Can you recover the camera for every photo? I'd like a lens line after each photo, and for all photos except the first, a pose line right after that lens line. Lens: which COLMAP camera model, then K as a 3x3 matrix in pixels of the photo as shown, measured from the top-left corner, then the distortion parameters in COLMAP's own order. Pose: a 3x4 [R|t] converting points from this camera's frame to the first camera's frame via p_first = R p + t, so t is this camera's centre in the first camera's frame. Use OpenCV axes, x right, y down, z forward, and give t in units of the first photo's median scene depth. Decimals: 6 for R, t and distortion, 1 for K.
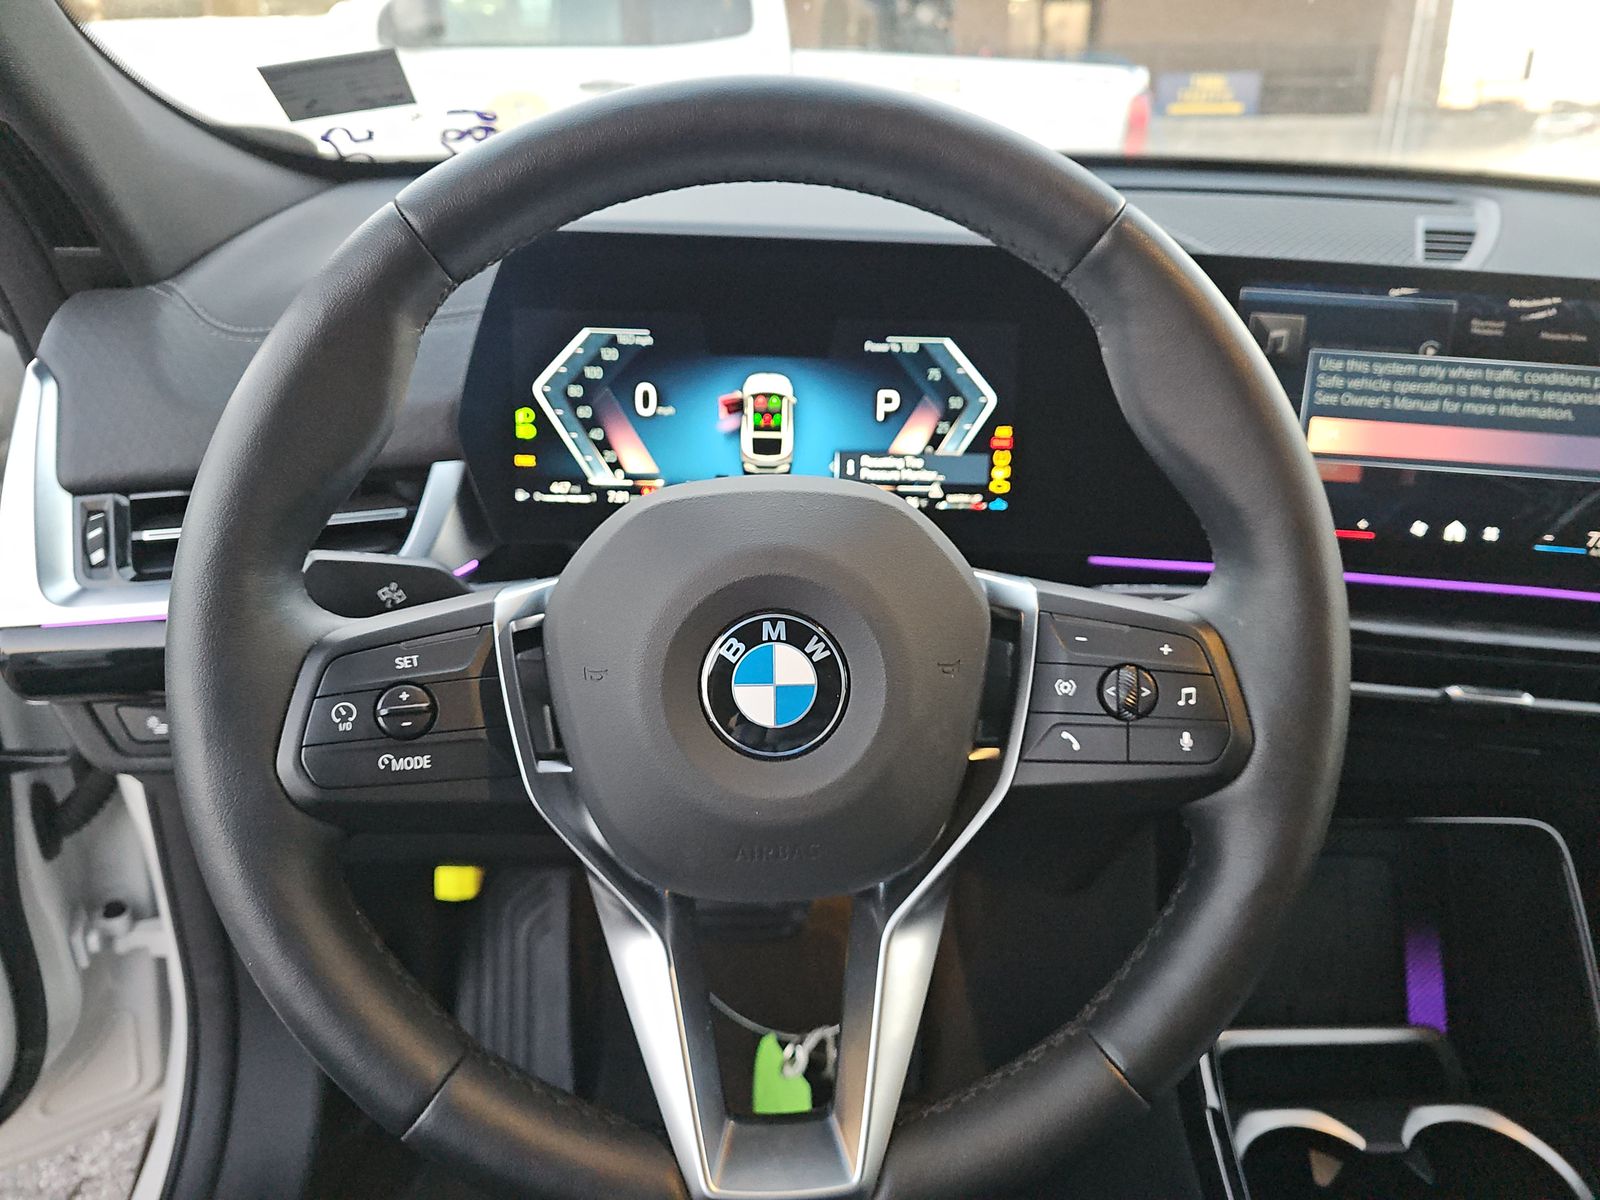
lens RADIAL K [[1033.0, 0, 761.4], [0, 1033.0, 602.9], [0, 0, 1]] dist [0.044871, -0.068223]
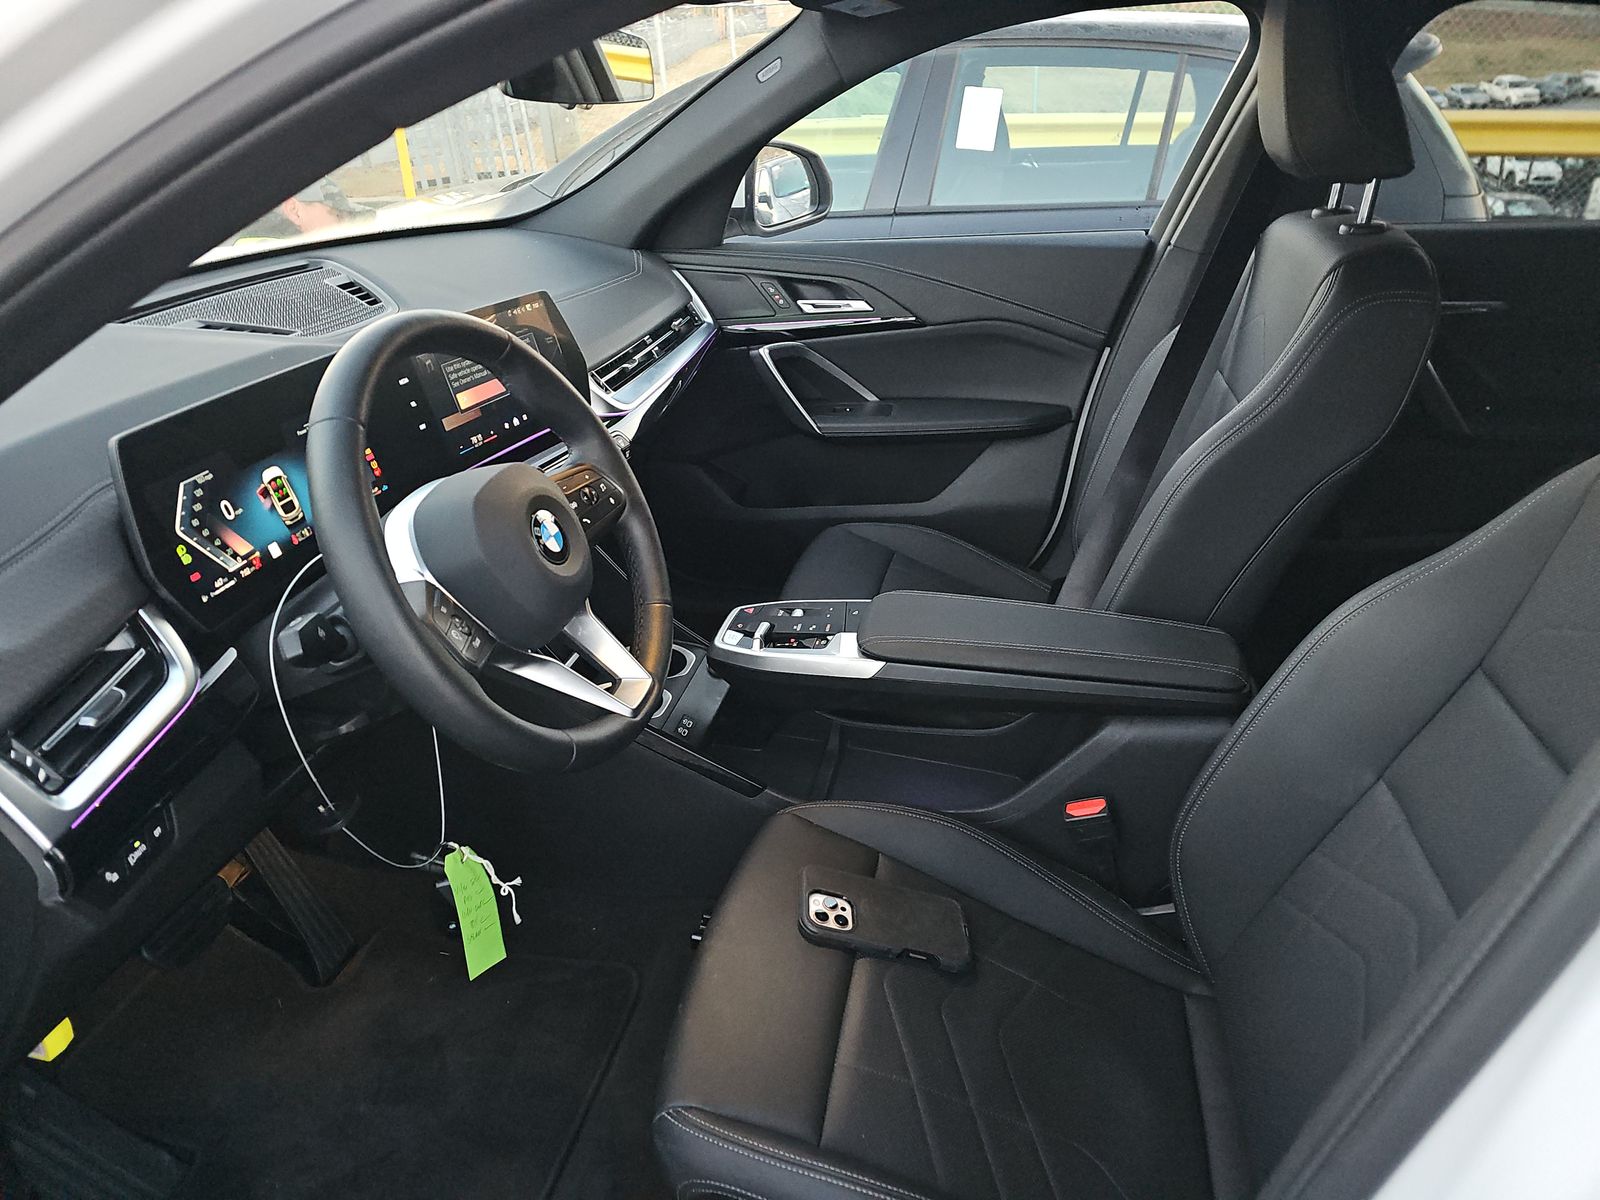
lens RADIAL K [[1048.3, 0, 800.0], [0, 1048.3, 600.0], [0, 0, 1]] dist [0.025371, -0.032272]
pose [[0.258953, -0.466624, 0.845698, -1.315402], [0.402835, 0.847956, 0.344521, -0.283860], [-0.877877, 0.251462, 0.407553, -0.385928]]
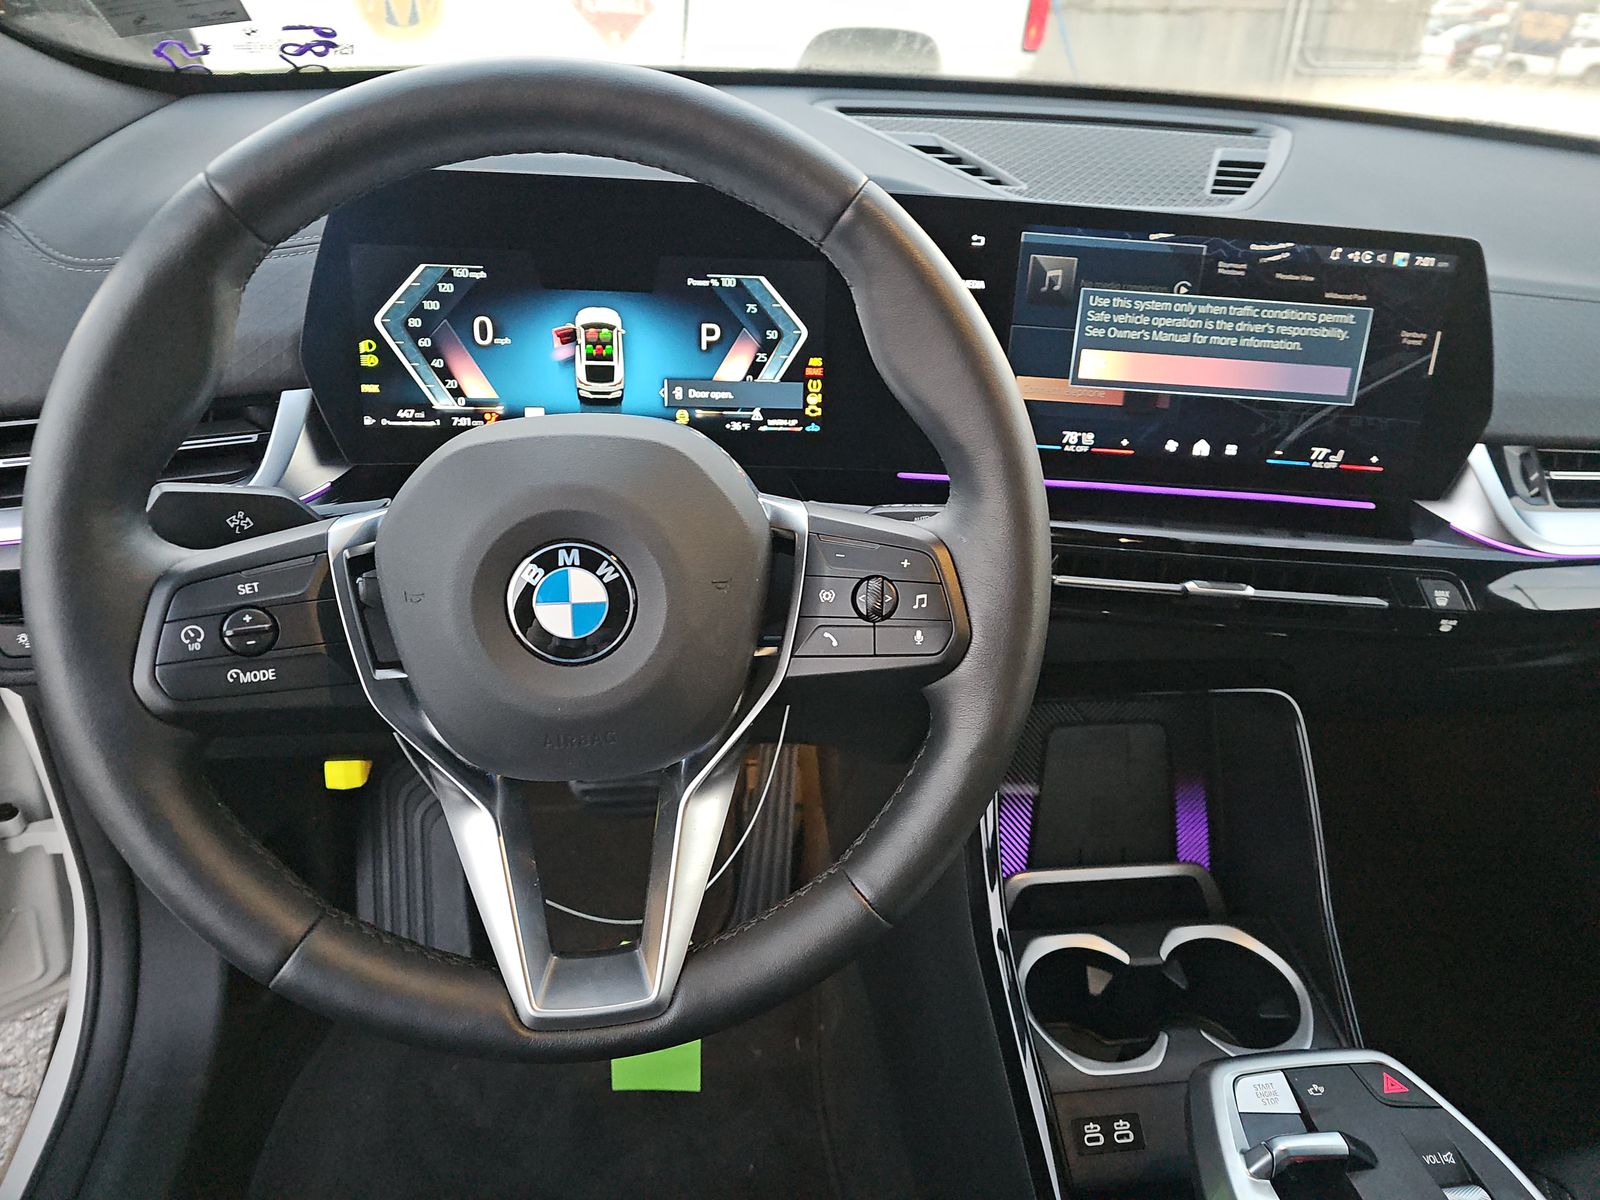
lens RADIAL K [[1048.3, 0, 800.0], [0, 1048.3, 600.0], [0, 0, 1]] dist [0.025371, -0.032272]
pose [[0.995096, -0.022551, 0.096314, 0.104757], [0.011806, 0.993783, 0.110709, -0.035930], [-0.098212, -0.109029, 0.989175, -0.143244]]
